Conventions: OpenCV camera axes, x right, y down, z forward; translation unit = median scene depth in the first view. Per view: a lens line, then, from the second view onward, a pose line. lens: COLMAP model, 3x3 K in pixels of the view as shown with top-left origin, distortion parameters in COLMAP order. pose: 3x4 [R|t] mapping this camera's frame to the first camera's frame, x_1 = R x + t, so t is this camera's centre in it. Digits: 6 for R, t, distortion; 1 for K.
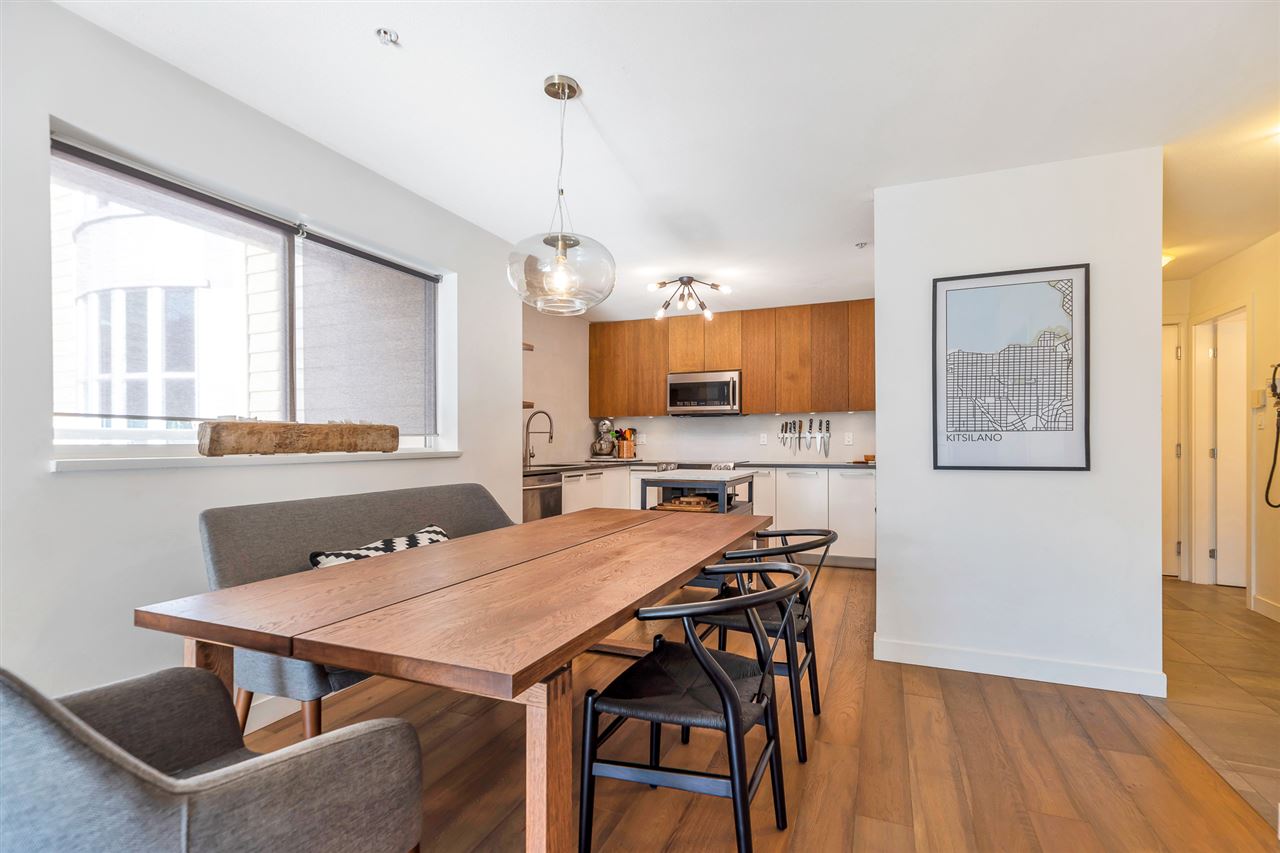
lens RADIAL K [[592.0, 0, 644.2], [0, 592.0, 443.7], [0, 0, 1]] dist [0.000112, -0.000641]
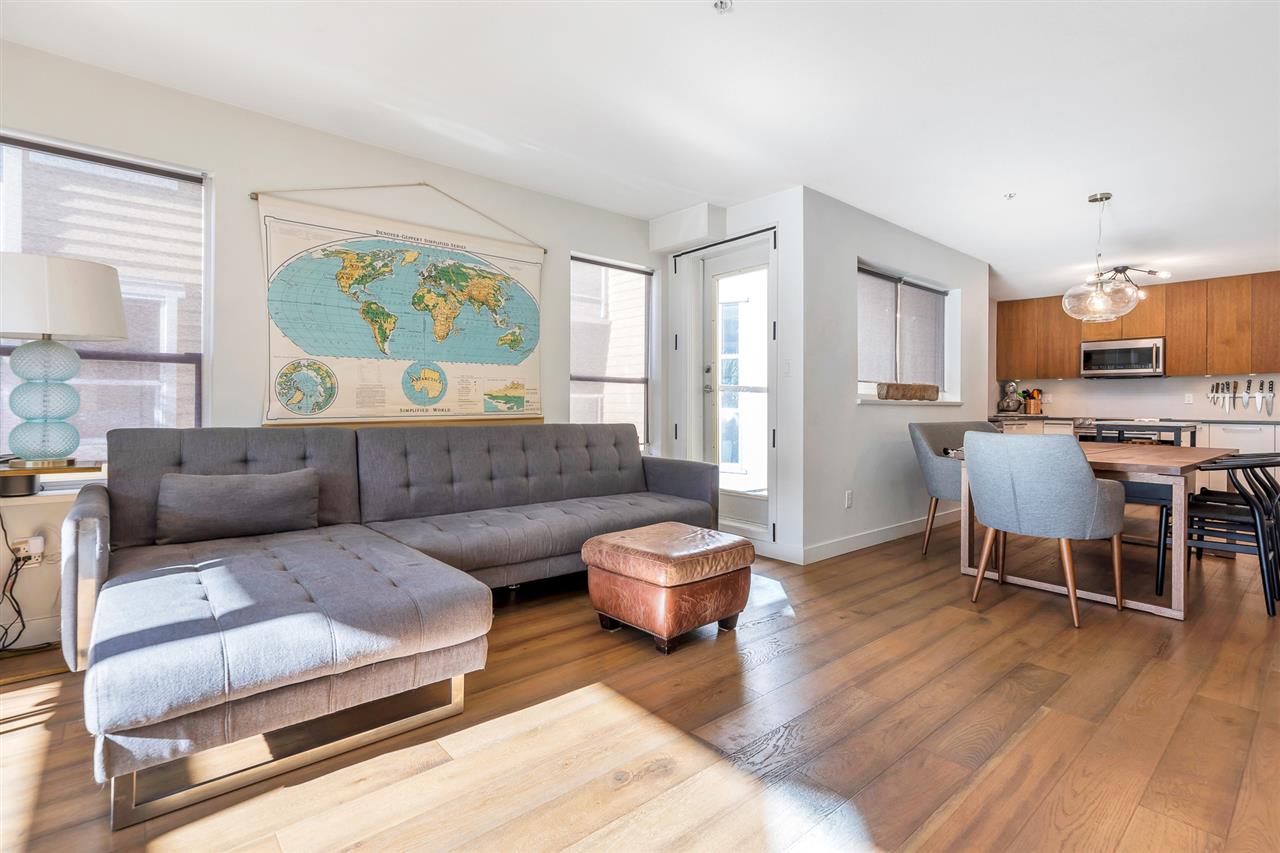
lens RADIAL K [[592.0, 0, 635.1], [0, 592.0, 402.4], [0, 0, 1]] dist [0.000112, -0.000641]
pose [[0.884684, 0.009730, -0.466090, -0.199892], [-0.013780, 0.999891, -0.005282, 0.019658], [0.465987, 0.011095, 0.884722, -0.458579]]
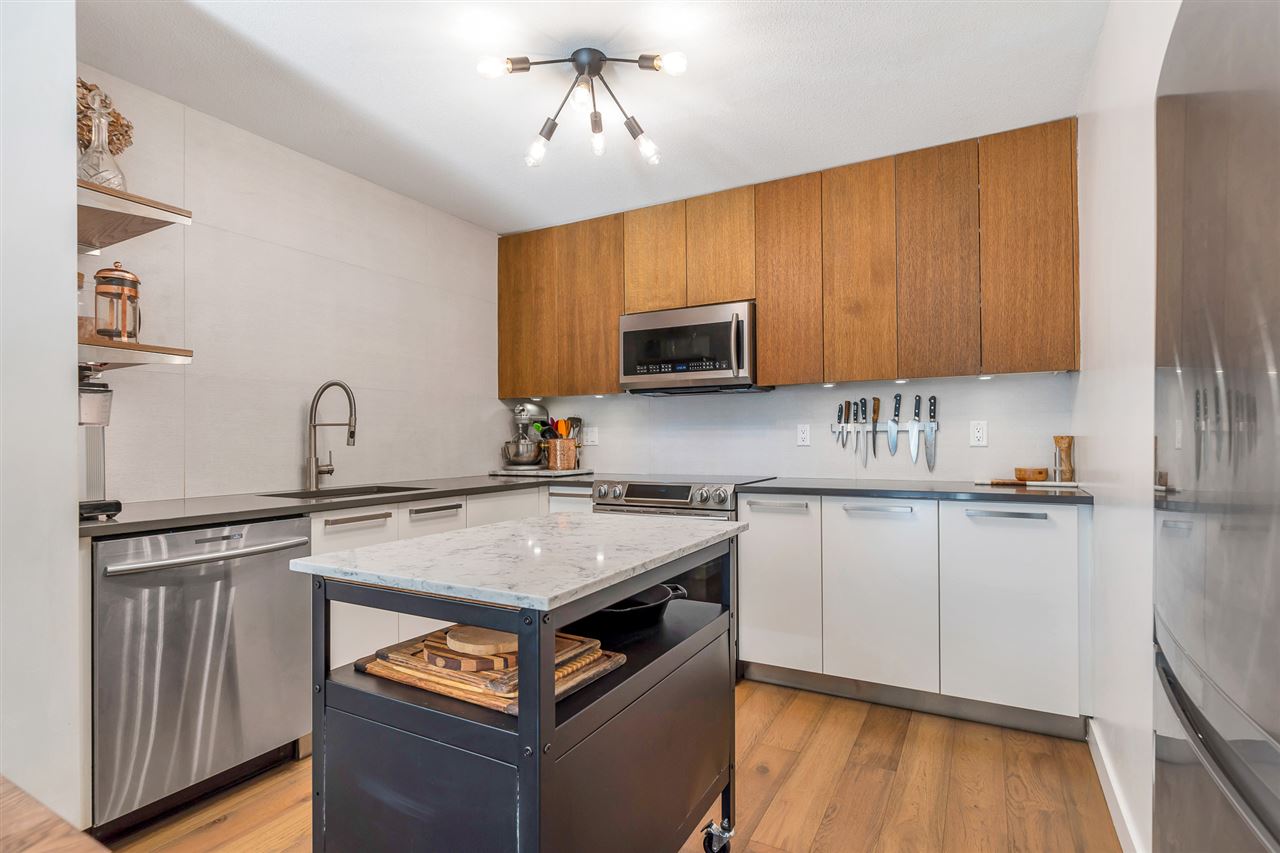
lens RADIAL K [[624.5, 0, 646.6], [0, 624.5, 432.8], [0, 0, 1]] dist [-0.001508, 0.000180]
pose [[0.993922, -0.006045, -0.109921, 0.127960], [0.004994, 0.999939, -0.009831, -0.005114], [0.109973, 0.009223, 0.993892, 0.450386]]
